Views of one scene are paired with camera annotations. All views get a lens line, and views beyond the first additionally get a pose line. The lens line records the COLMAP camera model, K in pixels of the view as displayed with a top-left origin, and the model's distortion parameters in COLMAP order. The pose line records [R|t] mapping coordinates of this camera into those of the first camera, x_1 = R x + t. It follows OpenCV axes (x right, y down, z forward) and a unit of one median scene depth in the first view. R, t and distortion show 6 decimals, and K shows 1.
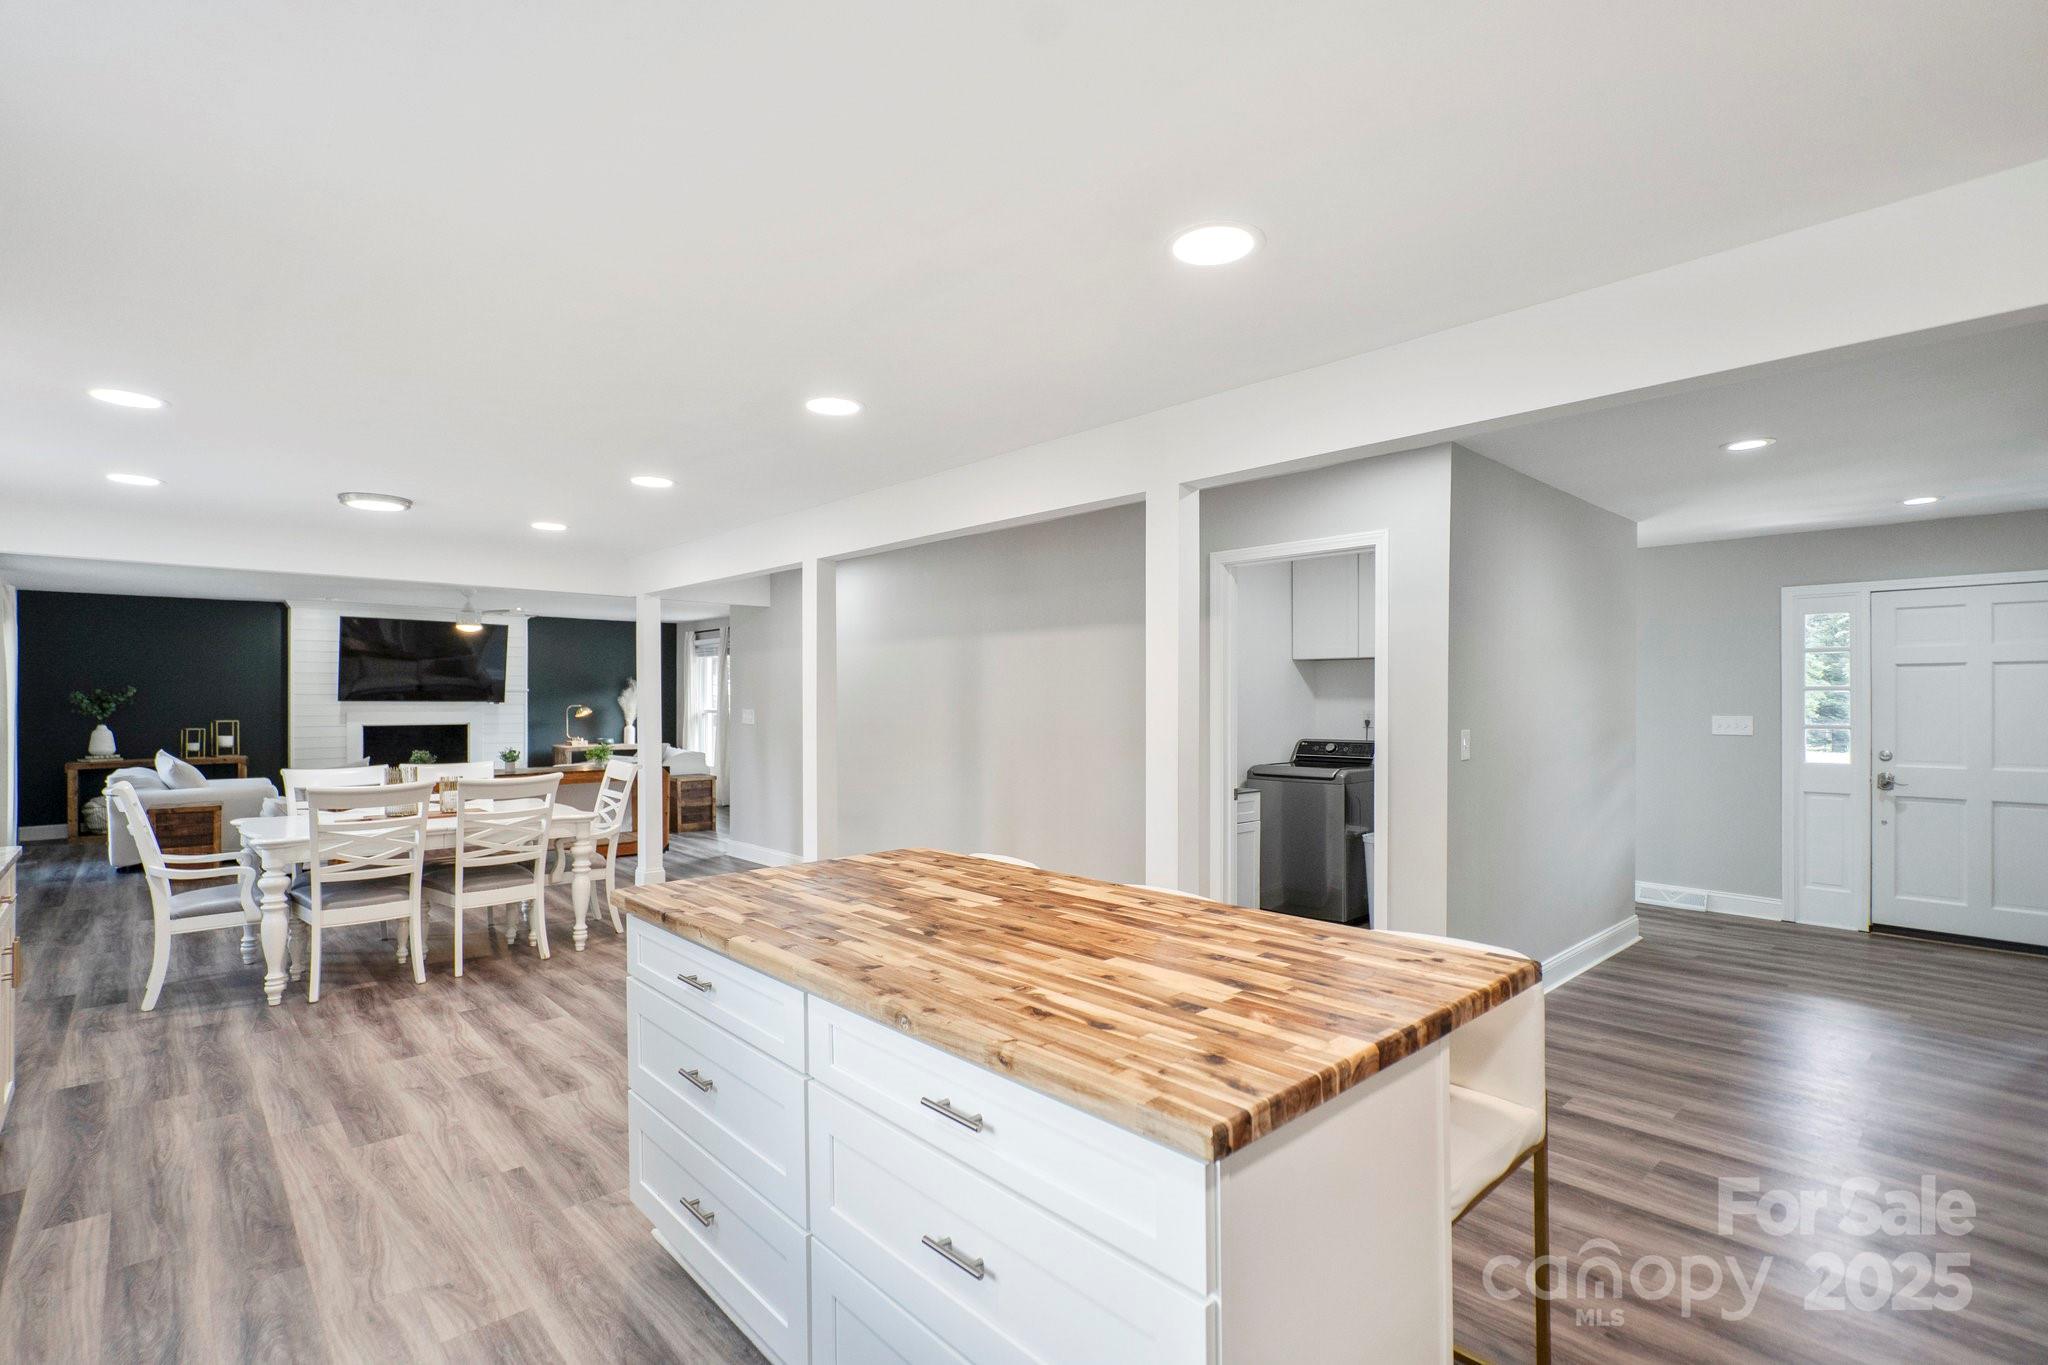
lens RADIAL K [[943.5, 0, 1020.8], [0, 943.5, 691.1], [0, 0, 1]] dist [-0.003280, 0.000527]
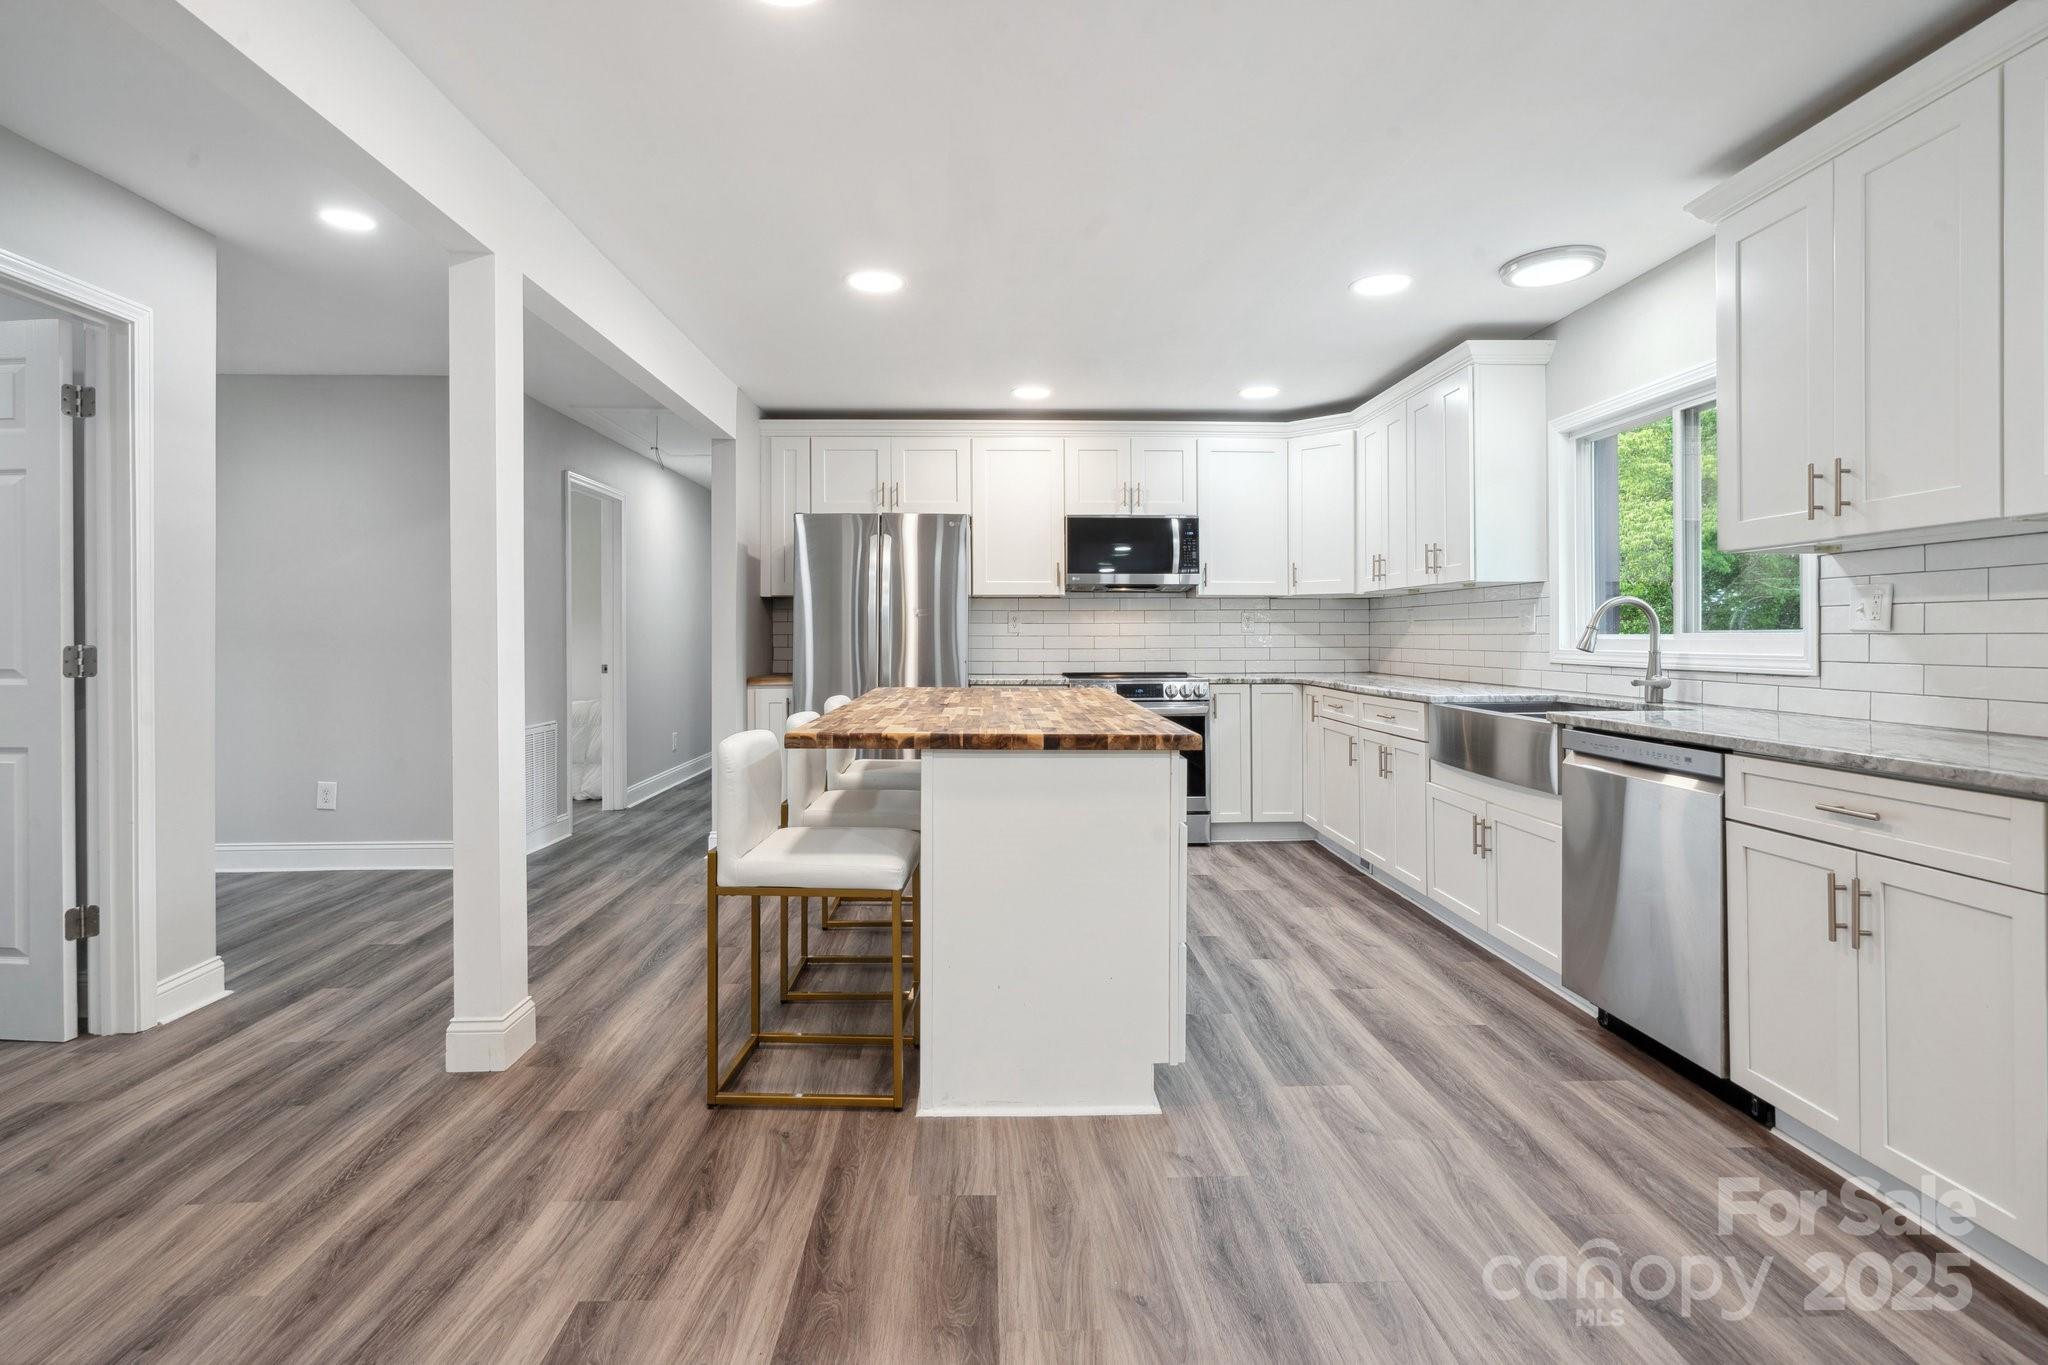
lens RADIAL K [[974.5, 0, 1007.6], [0, 974.5, 634.0], [0, 0, 1]] dist [-0.004094, 0.000363]
pose [[-0.754133, 0.003823, 0.656710, -0.377086], [0.000091, 0.999984, -0.005716, 0.047588], [-0.656721, -0.004251, -0.754121, 0.757819]]
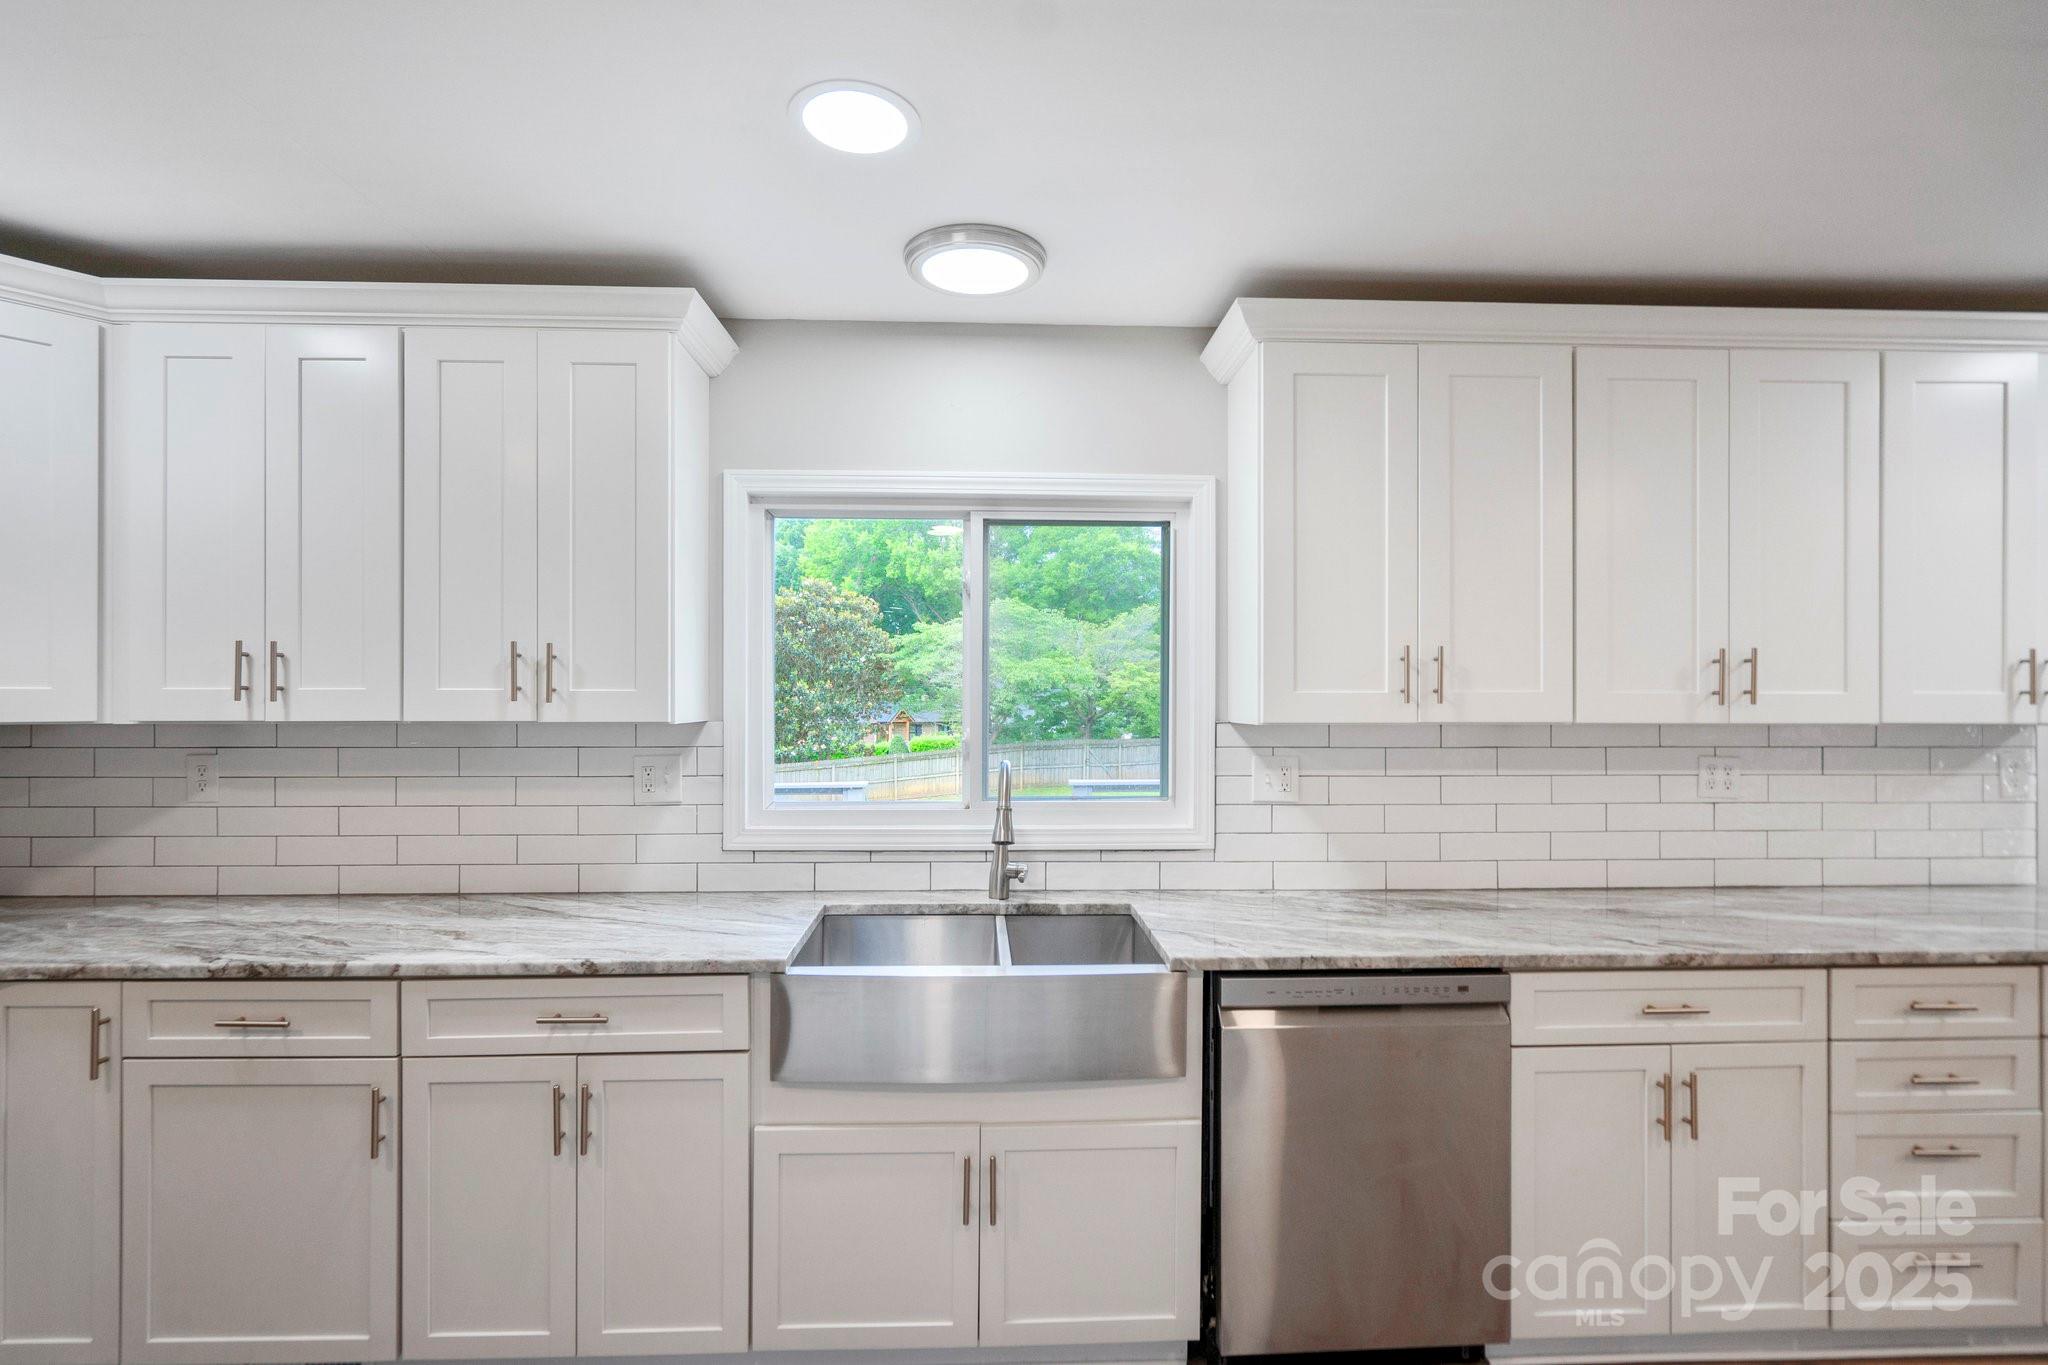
lens RADIAL K [[952.4, 0, 1022.1], [0, 952.4, 695.1], [0, 0, 1]] dist [0.001101, -0.000290]
pose [[-0.642248, -0.004021, -0.766486, 0.022592], [0.001251, 0.999979, -0.006294, -0.002179], [0.766496, -0.005001, -0.642230, 0.370065]]
